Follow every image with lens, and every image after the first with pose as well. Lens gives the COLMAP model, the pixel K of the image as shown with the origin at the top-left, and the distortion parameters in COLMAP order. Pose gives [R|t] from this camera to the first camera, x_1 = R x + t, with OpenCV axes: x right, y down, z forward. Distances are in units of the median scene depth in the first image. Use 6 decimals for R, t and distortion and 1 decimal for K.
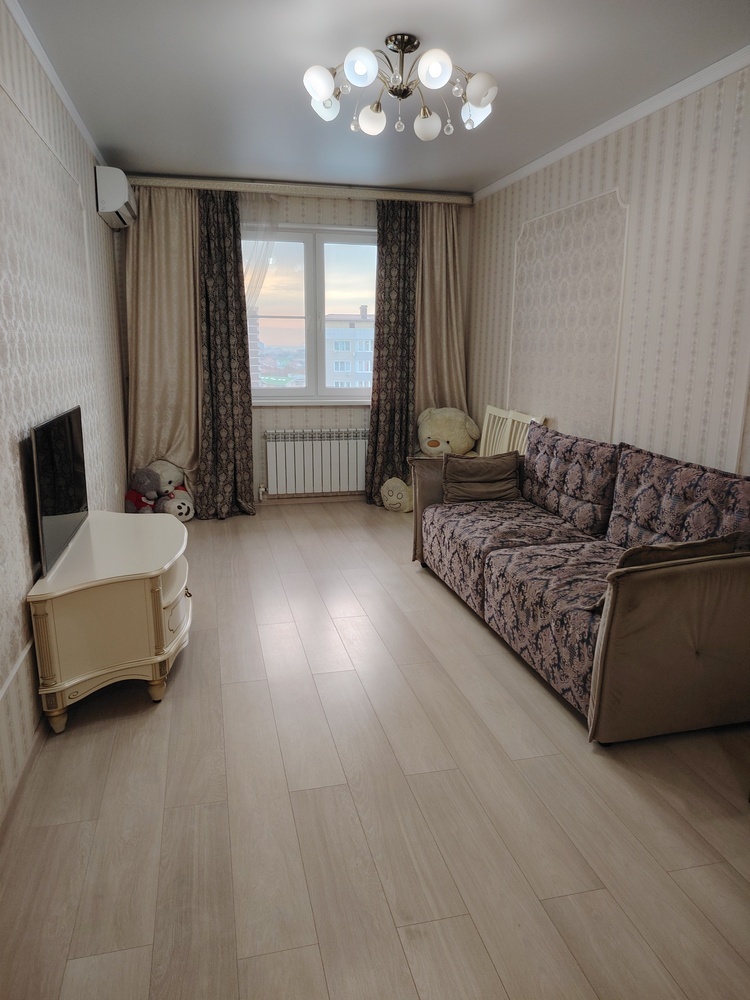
lens RADIAL K [[693.4, 0, 377.0], [0, 693.4, 501.9], [0, 0, 1]] dist [0.022655, -0.037510]
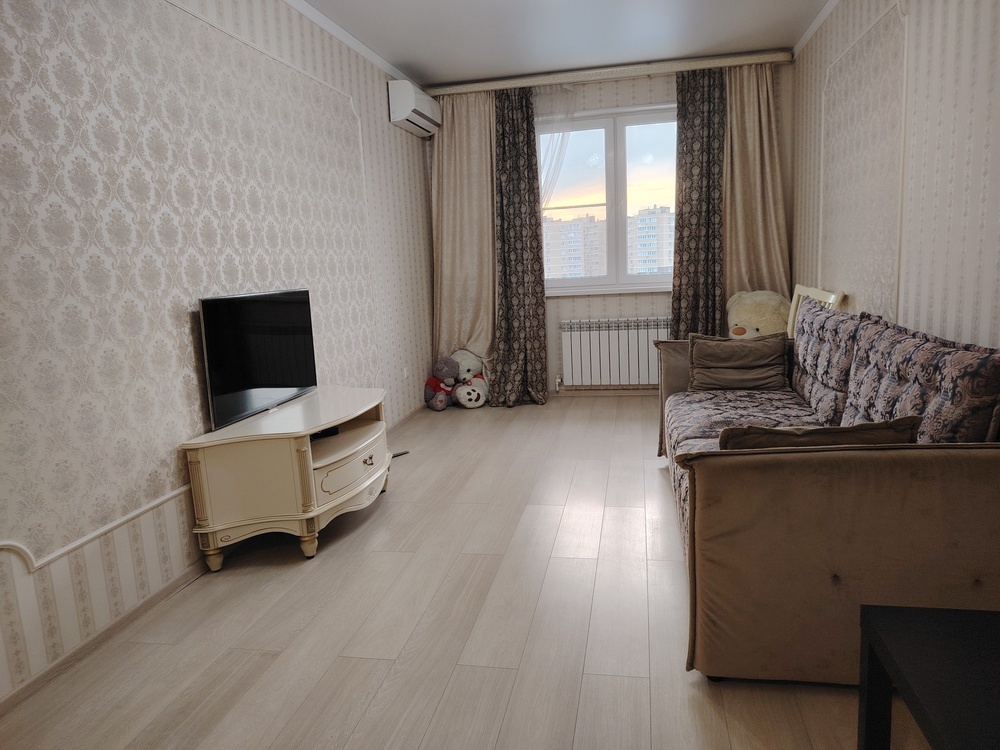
lens RADIAL K [[693.4, 0, 497.3], [0, 693.4, 379.1], [0, 0, 1]] dist [0.022655, -0.037510]
pose [[0.905523, 0.019026, -0.423871, 0.192266], [-0.037212, 0.998706, -0.034670, 0.020128], [0.422663, 0.047168, 0.905059, 0.072124]]
